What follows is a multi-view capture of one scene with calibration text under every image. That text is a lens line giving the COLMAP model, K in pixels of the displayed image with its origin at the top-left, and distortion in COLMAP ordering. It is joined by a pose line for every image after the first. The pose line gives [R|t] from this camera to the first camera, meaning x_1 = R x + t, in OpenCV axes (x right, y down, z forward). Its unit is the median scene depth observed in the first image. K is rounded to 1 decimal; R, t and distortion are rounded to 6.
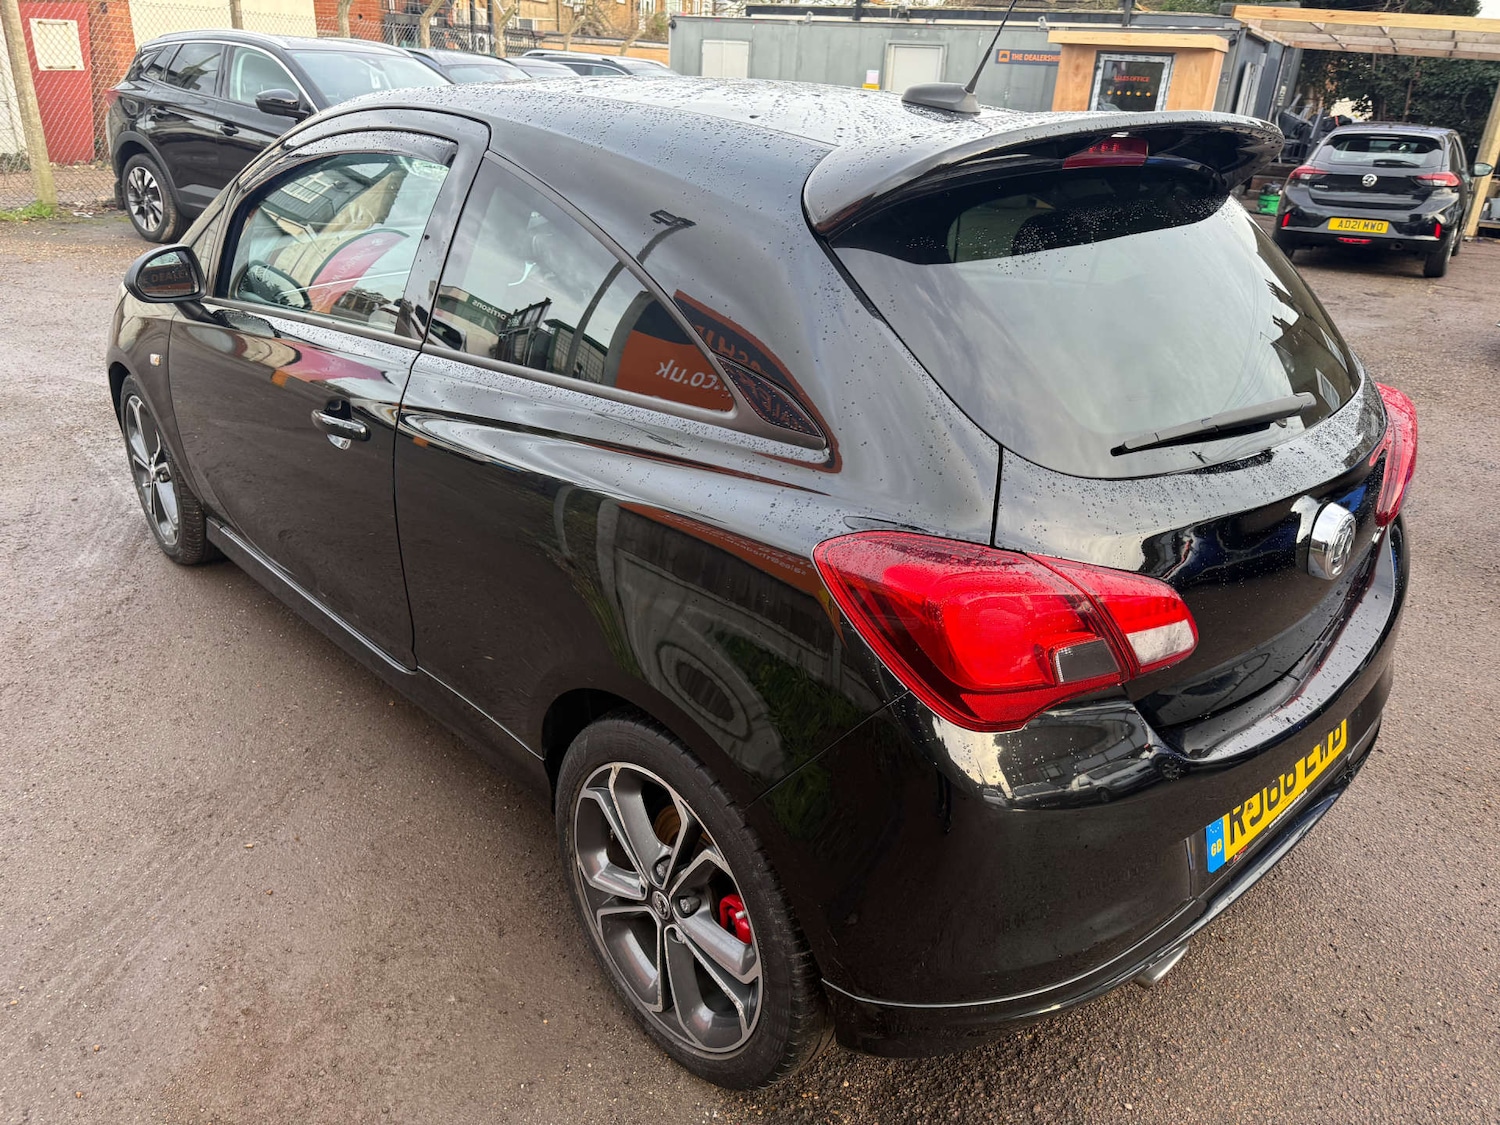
lens RADIAL K [[1069.4, 0, 748.5], [0, 1069.4, 562.9], [0, 0, 1]] dist [0.009403, -0.010906]
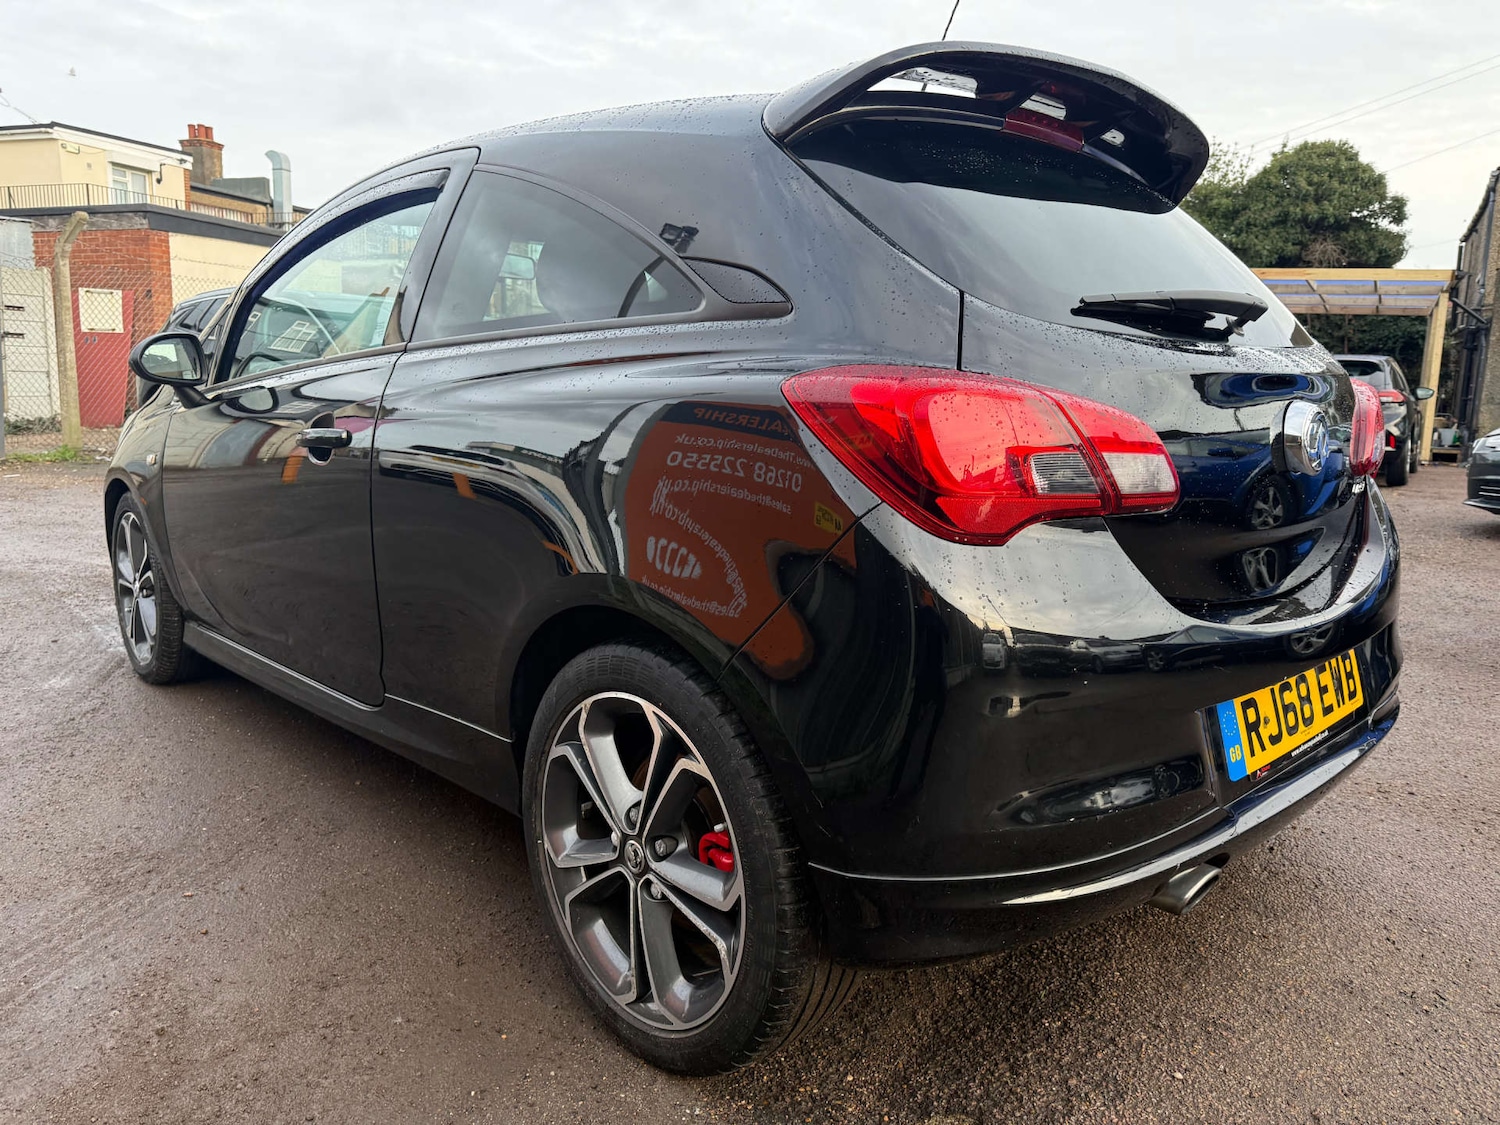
lens RADIAL K [[1069.4, 0, 752.3], [0, 1069.4, 554.3], [0, 0, 1]] dist [0.009403, -0.010906]
pose [[0.999632, -0.026216, 0.006986, 0.016625], [0.027131, 0.964733, -0.261828, 0.283568], [0.000124, 0.261921, 0.965089, 0.056176]]
